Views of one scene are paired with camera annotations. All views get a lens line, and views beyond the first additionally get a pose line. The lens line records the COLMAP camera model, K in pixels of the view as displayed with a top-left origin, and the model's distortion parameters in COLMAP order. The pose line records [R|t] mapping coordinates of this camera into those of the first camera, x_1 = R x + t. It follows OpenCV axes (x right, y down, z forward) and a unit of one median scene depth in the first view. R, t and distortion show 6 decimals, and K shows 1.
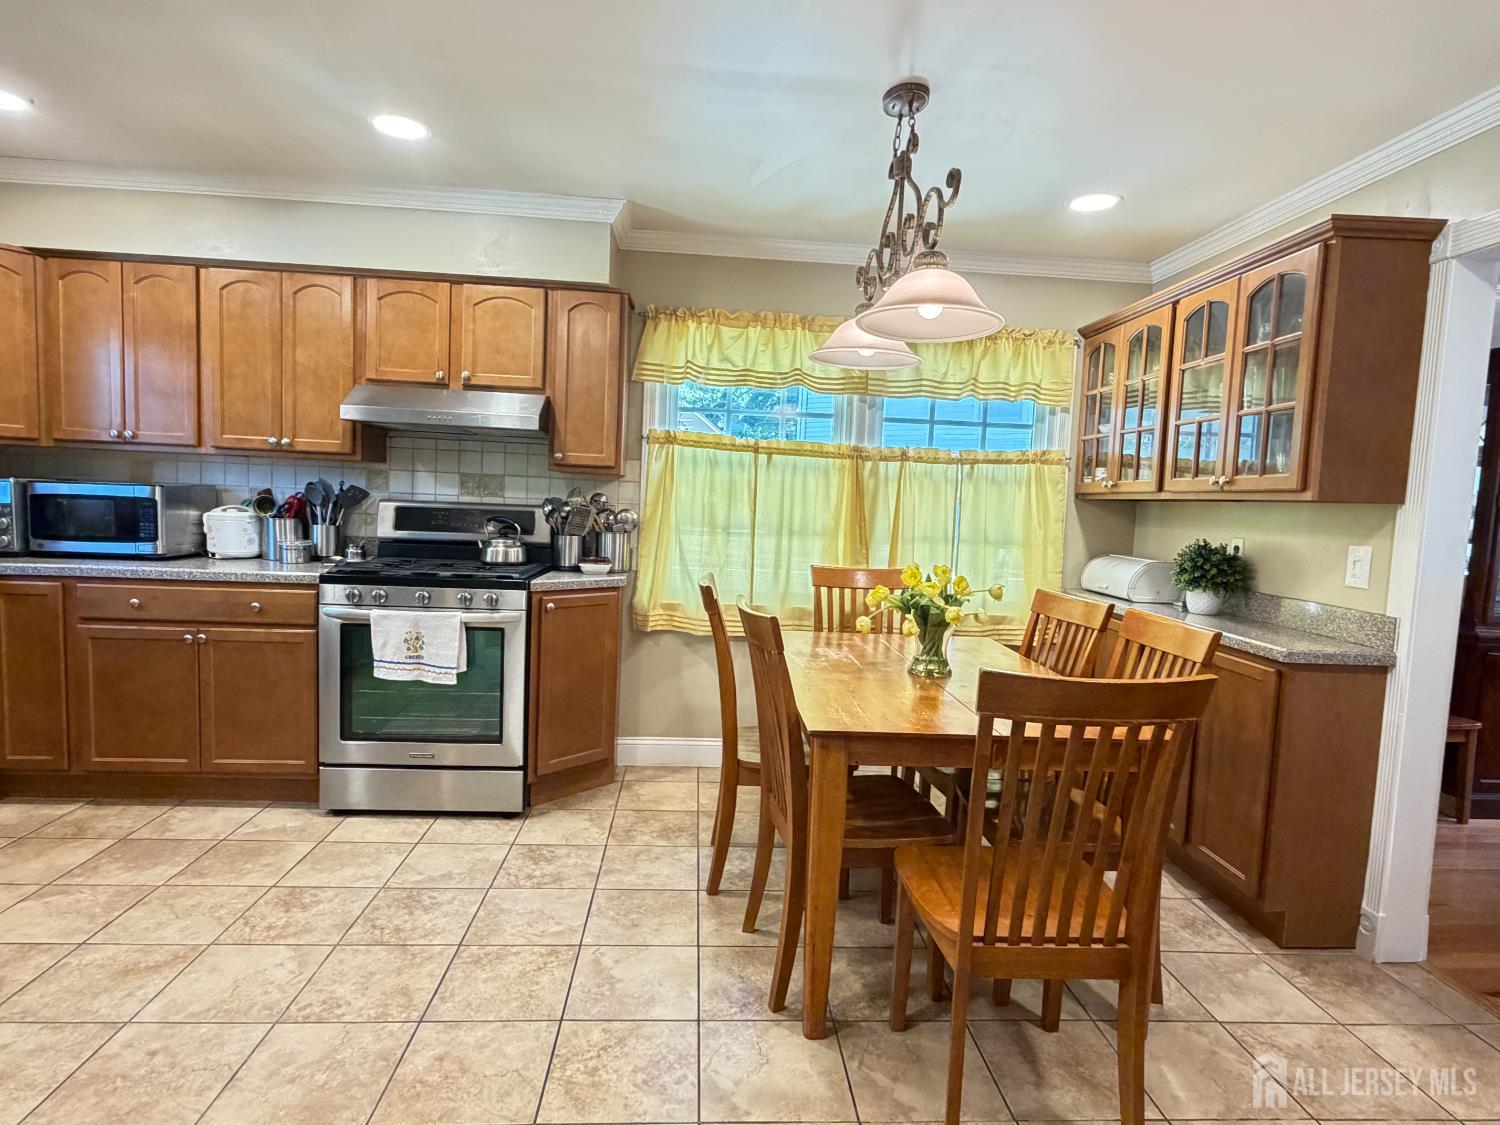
lens RADIAL K [[825.6, 0, 750.0], [0, 825.6, 562.5], [0, 0, 1]] dist [-0.002169, -0.000134]
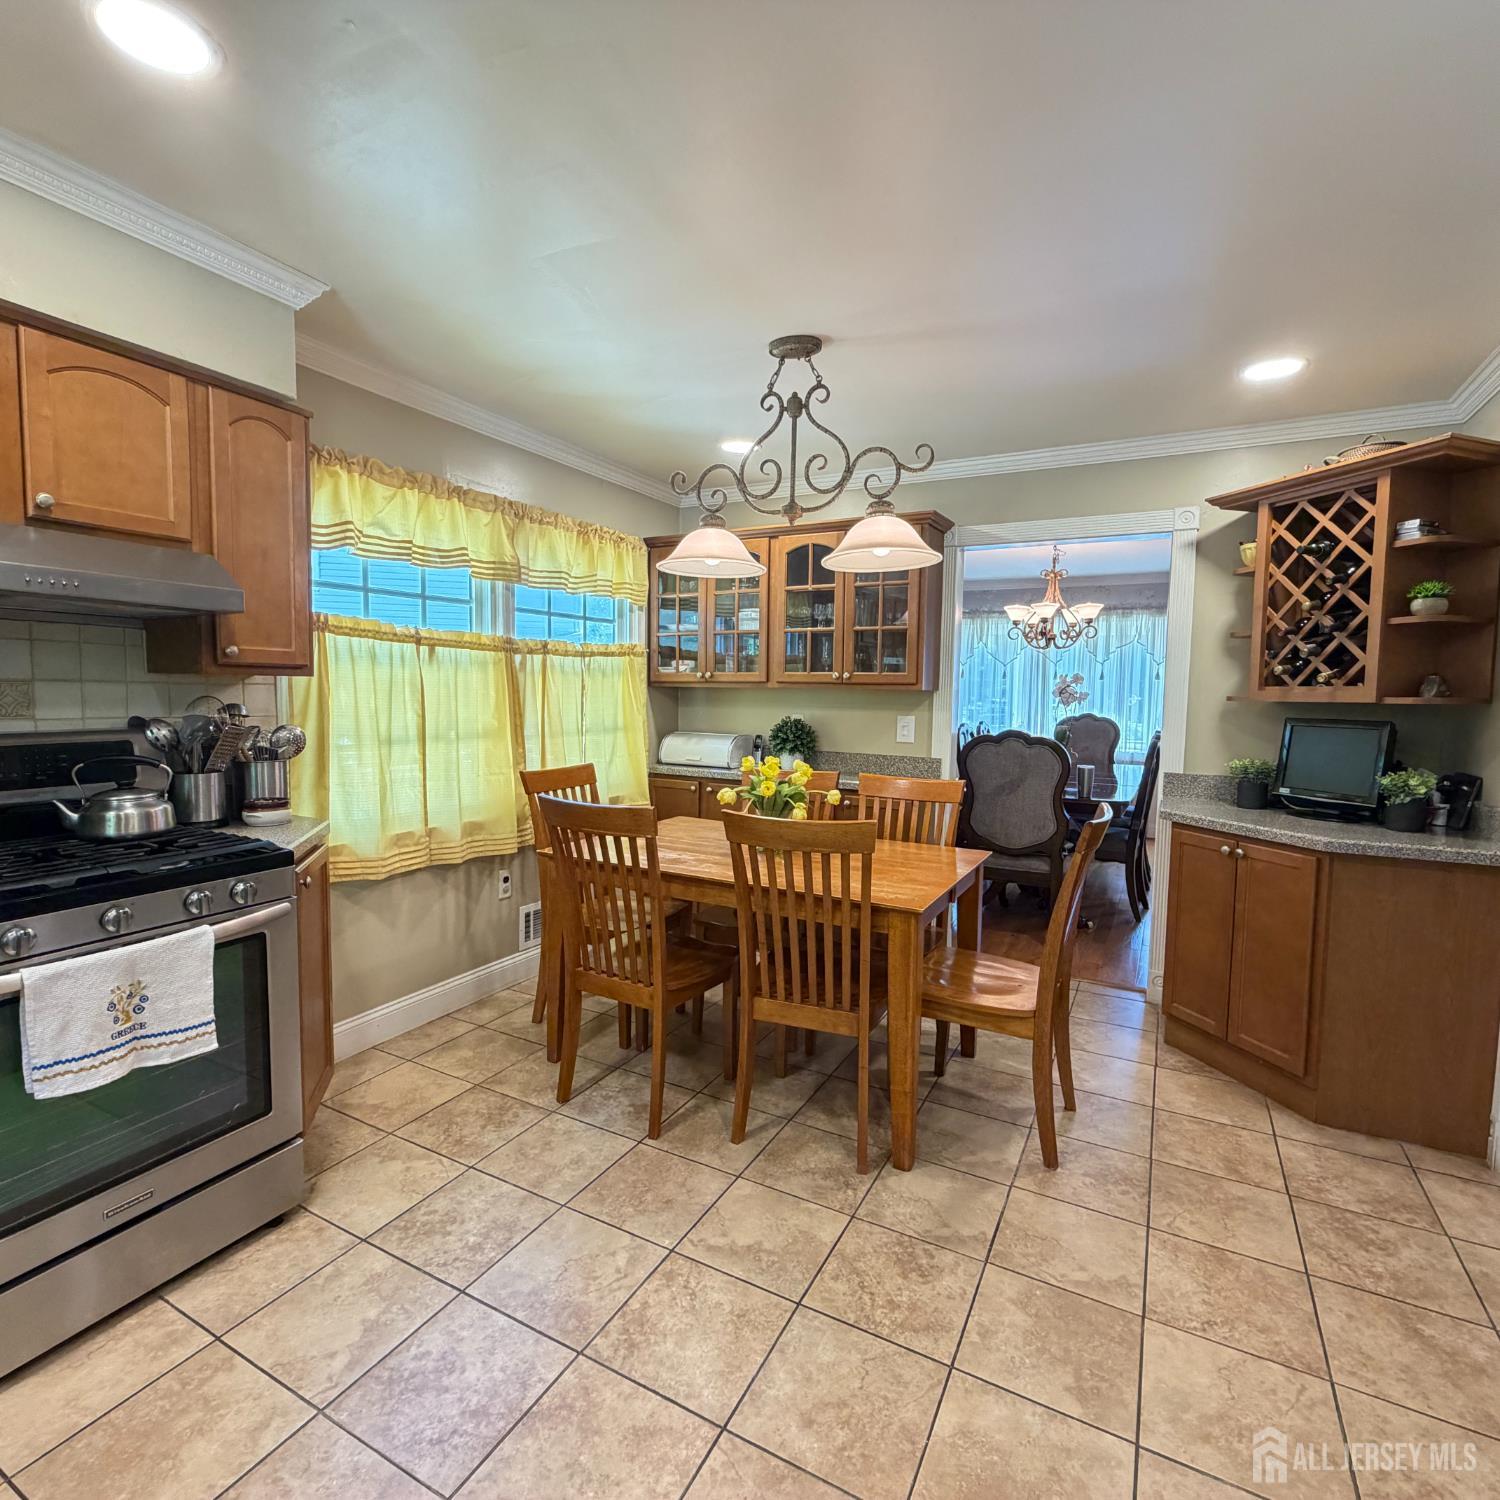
lens RADIAL K [[801.3, 0, 746.7], [0, 801.3, 747.8], [0, 0, 1]] dist [0.002974, 0.000291]
pose [[0.528575, -0.098907, 0.843105, -0.555491], [0.072858, 0.994810, 0.071026, -0.069913], [-0.845754, 0.023885, 0.533038, 0.333480]]
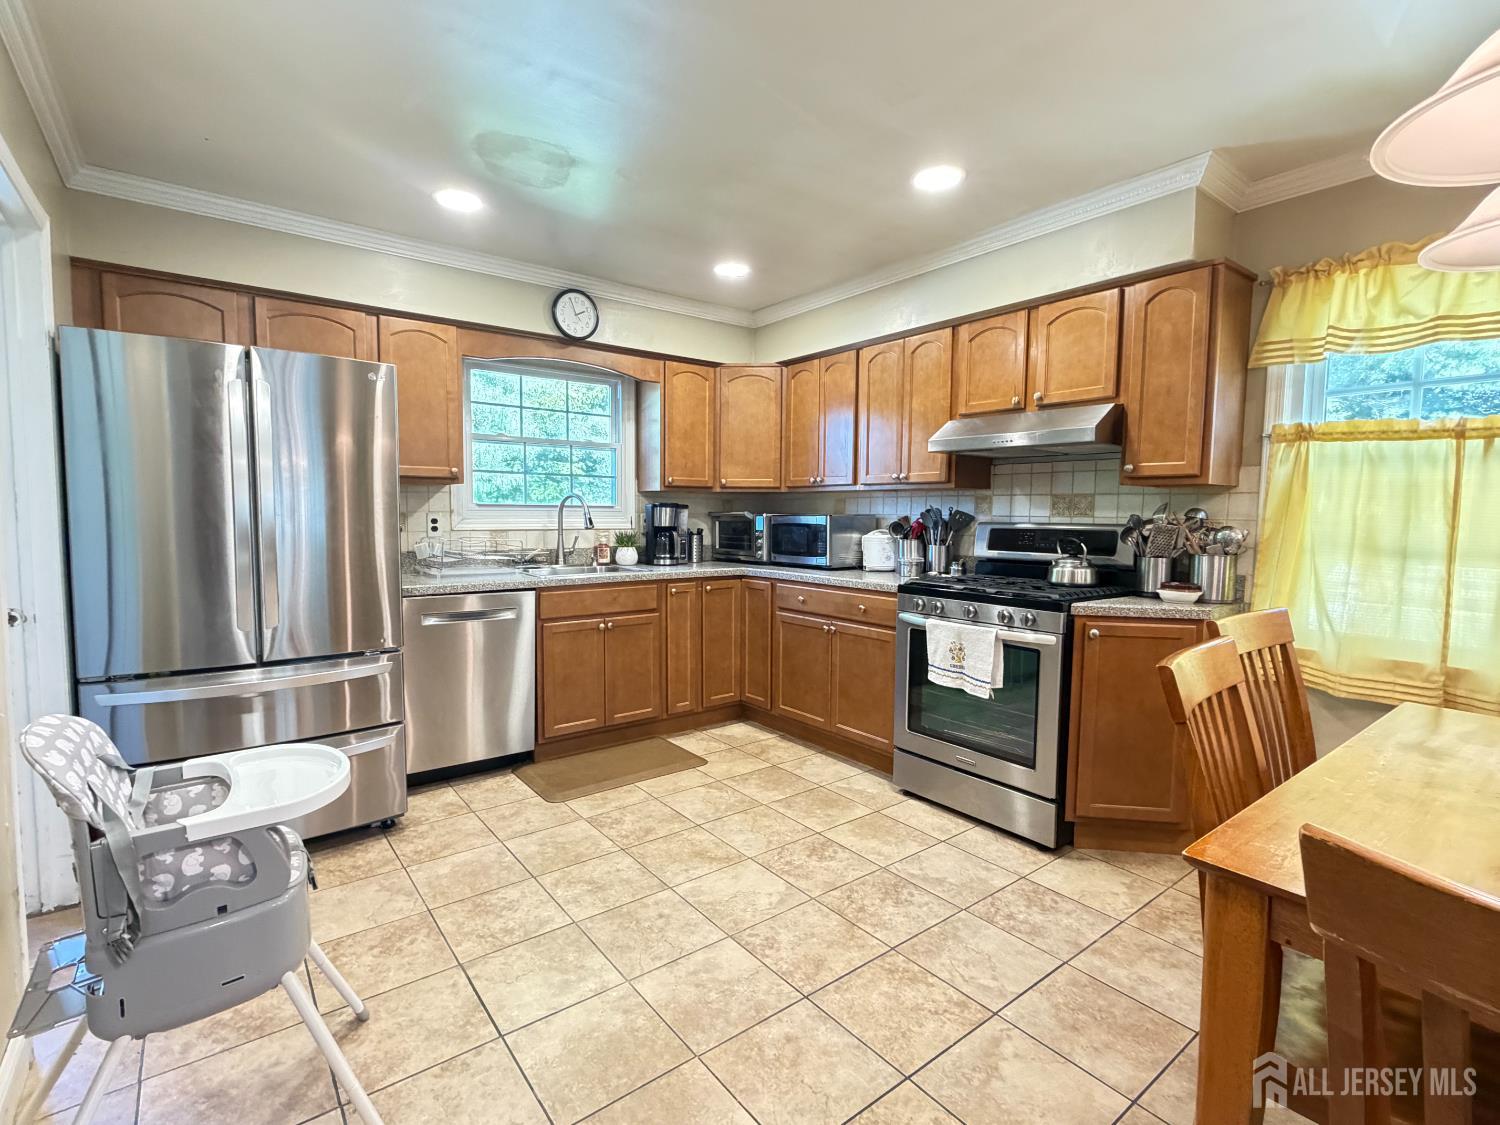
lens RADIAL K [[711.3, 0, 750.0], [0, 711.3, 562.5], [0, 0, 1]] dist [-0.000346, -0.000477]
pose [[0.556435, 0.020652, -0.830634, 0.184877], [-0.051954, 0.998600, -0.009976, 0.003113], [0.829265, 0.048706, 0.556729, 0.231871]]
